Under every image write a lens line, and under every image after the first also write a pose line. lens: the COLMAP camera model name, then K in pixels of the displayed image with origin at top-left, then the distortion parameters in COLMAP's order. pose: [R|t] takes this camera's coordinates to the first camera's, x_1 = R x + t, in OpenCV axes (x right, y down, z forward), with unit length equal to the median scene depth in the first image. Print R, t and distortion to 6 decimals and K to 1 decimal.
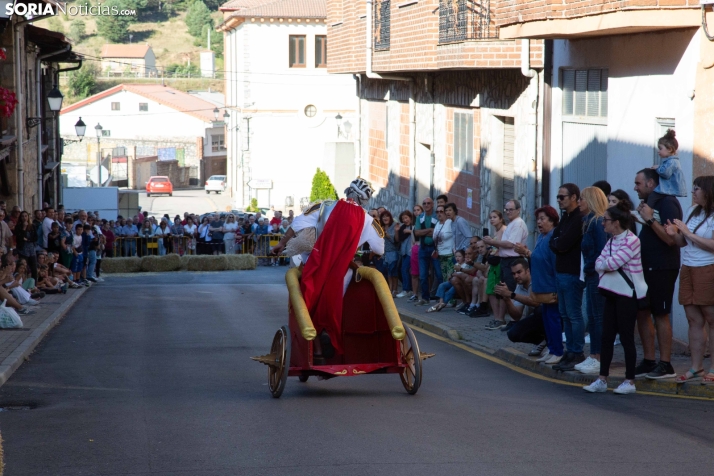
lens RADIAL K [[1160.4, 0, 308.5], [0, 1160.4, 240.0], [0, 0, 1]] dist [0.069077, 0.224492]
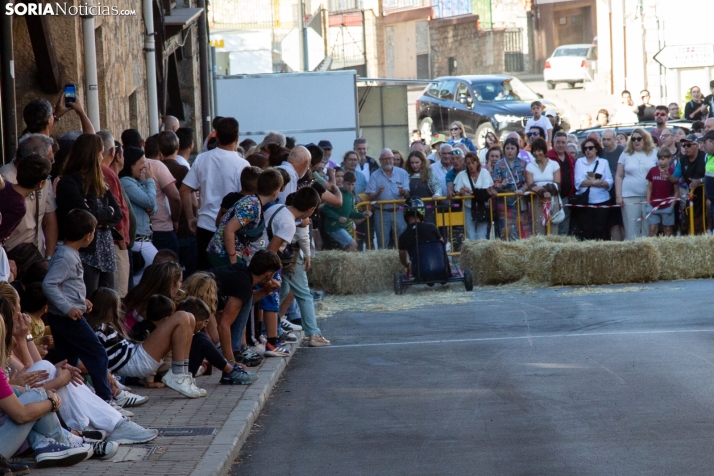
lens RADIAL K [[1160.4, 0, 308.5], [0, 1160.4, 240.0], [0, 0, 1]] dist [0.069077, 0.224492]
pose [[0.988069, -0.027244, -0.151580, -0.131124], [0.034377, 0.998411, 0.044642, -0.007727], [0.150123, -0.049320, 0.987436, 0.658896]]
